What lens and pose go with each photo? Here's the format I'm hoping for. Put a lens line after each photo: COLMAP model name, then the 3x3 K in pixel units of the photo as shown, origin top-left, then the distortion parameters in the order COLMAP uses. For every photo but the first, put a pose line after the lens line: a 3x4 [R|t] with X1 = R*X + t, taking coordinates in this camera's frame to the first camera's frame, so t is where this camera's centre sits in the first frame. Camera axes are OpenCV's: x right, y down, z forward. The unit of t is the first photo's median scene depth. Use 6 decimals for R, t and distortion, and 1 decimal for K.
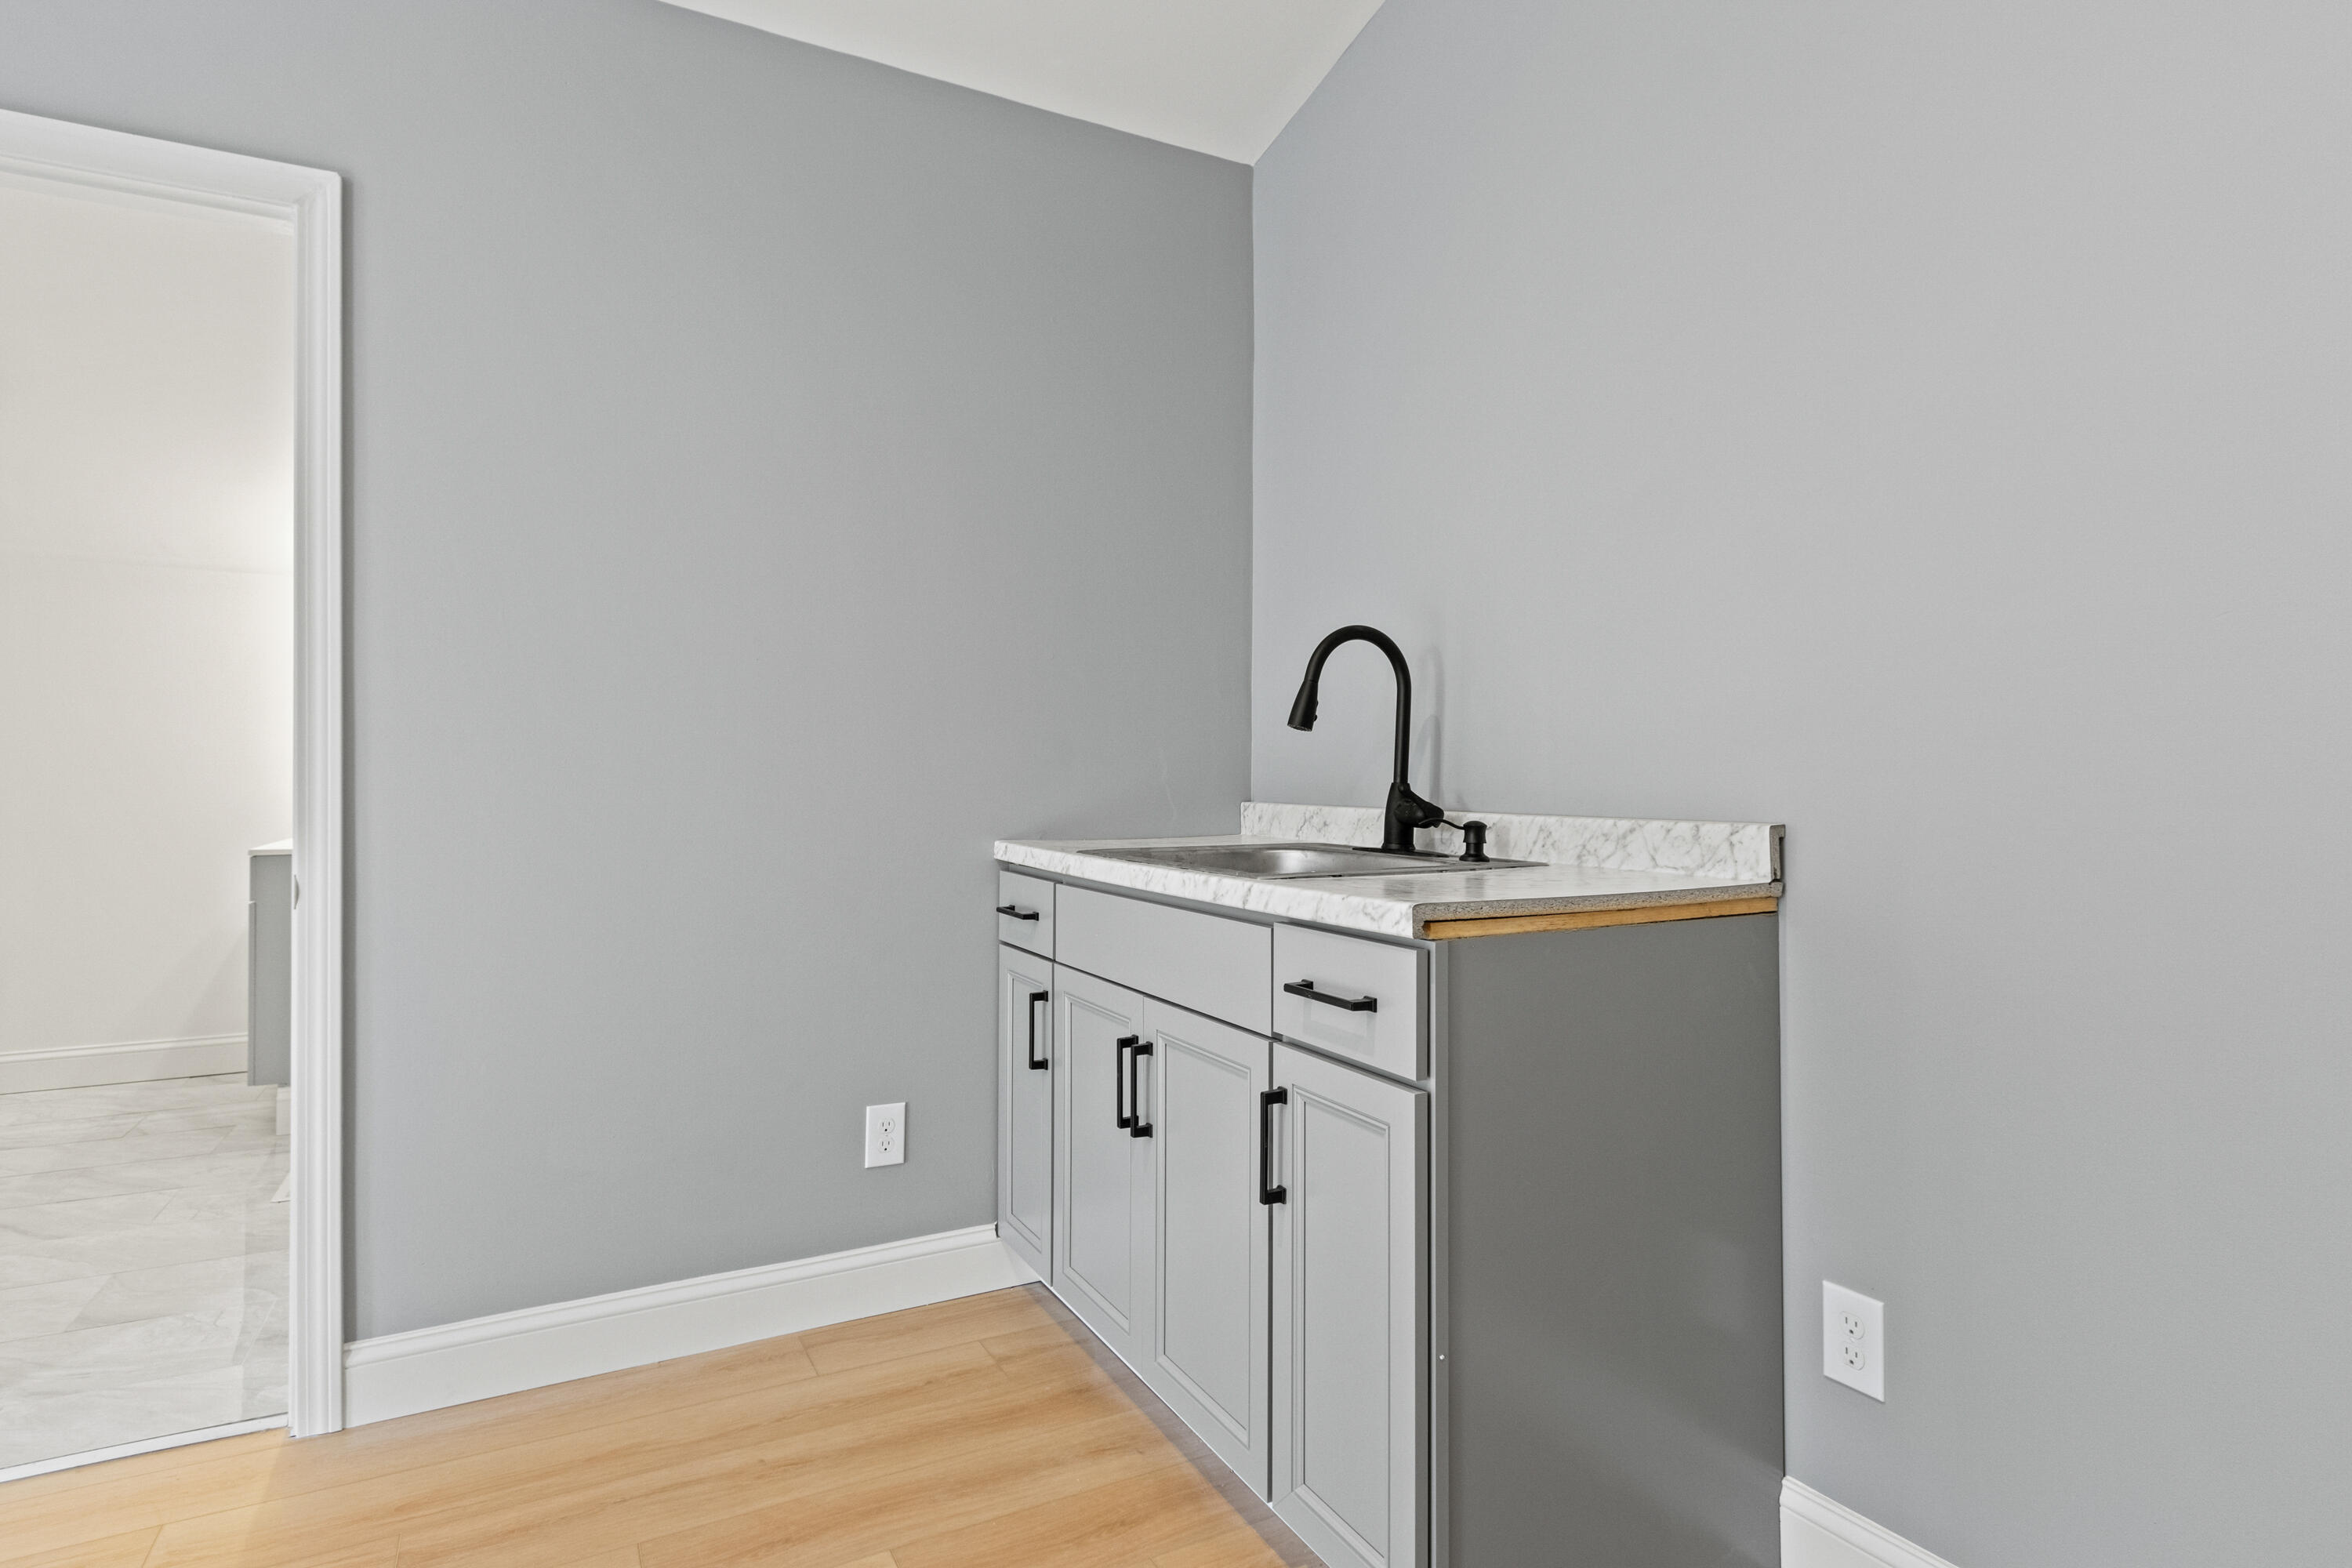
lens RADIAL K [[1181.6, 0, 1181.2], [0, 1181.6, 763.9], [0, 0, 1]] dist [0.003148, 0.000021]
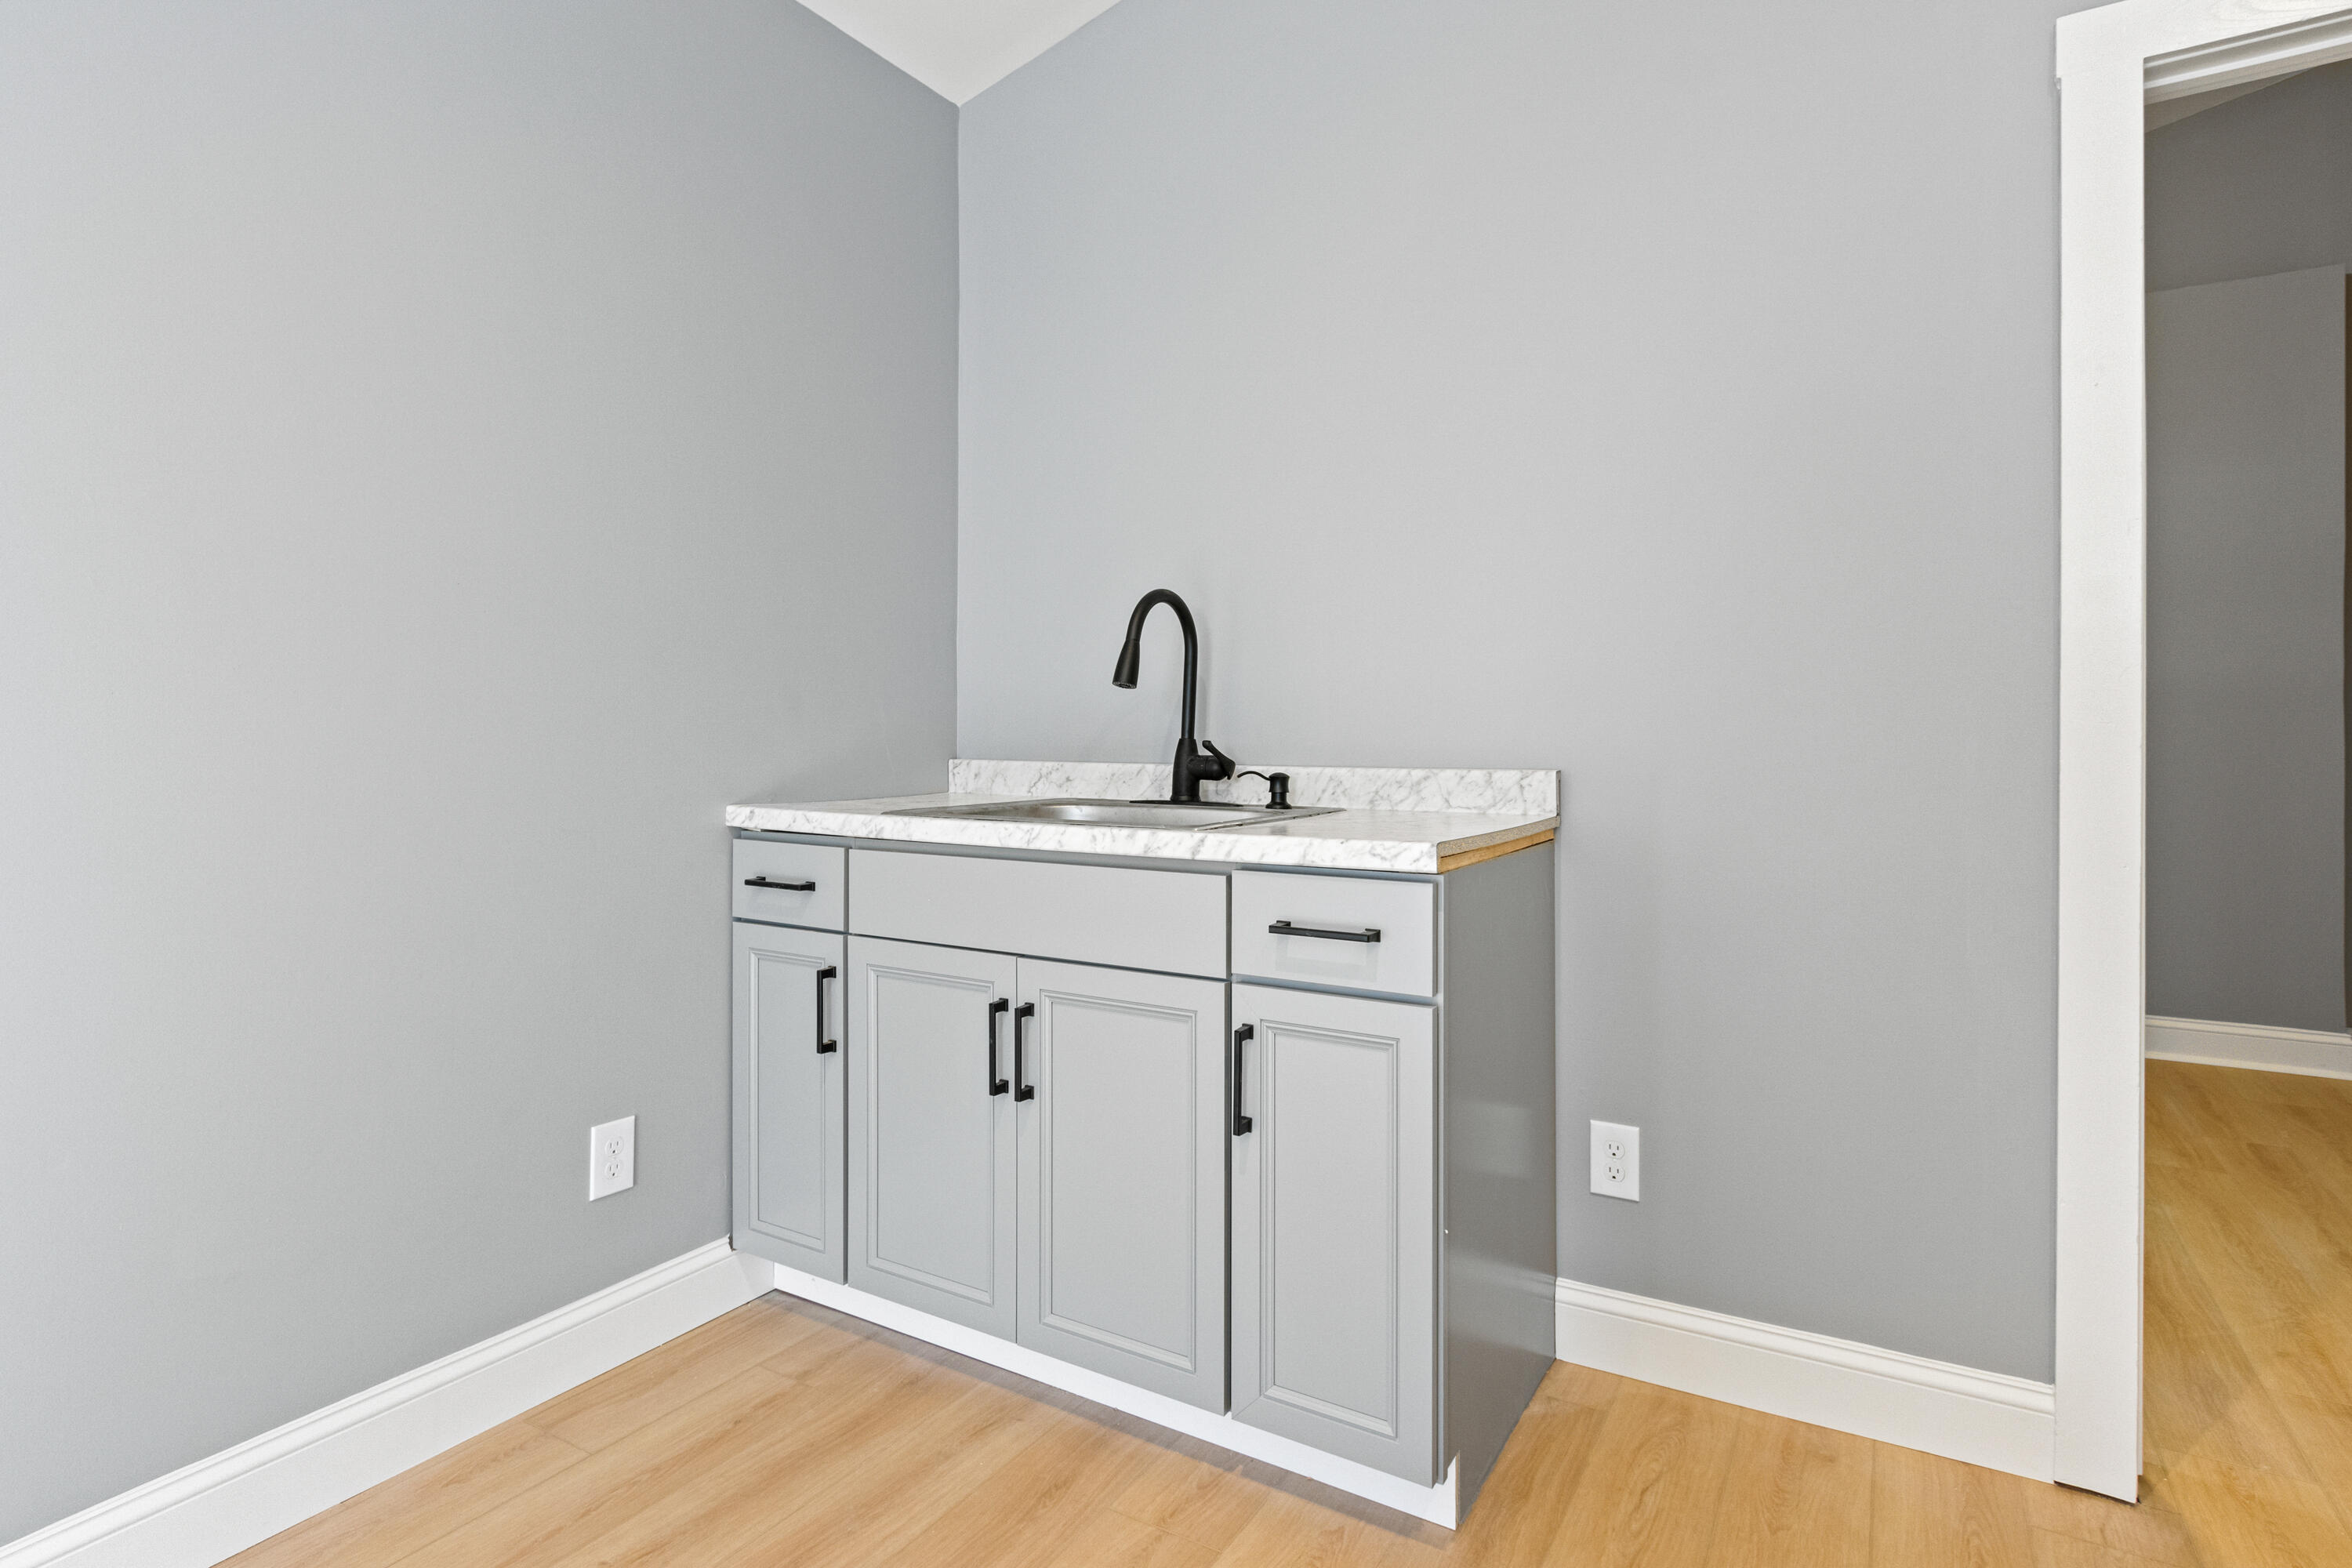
lens RADIAL K [[1175.6, 0, 1151.3], [0, 1175.6, 741.5], [0, 0, 1]] dist [0.000508, -0.000906]
pose [[0.864034, -0.002398, 0.503427, -0.420048], [-0.005693, 0.999878, 0.014535, 0.003562], [-0.503401, -0.015425, 0.863915, 0.107376]]
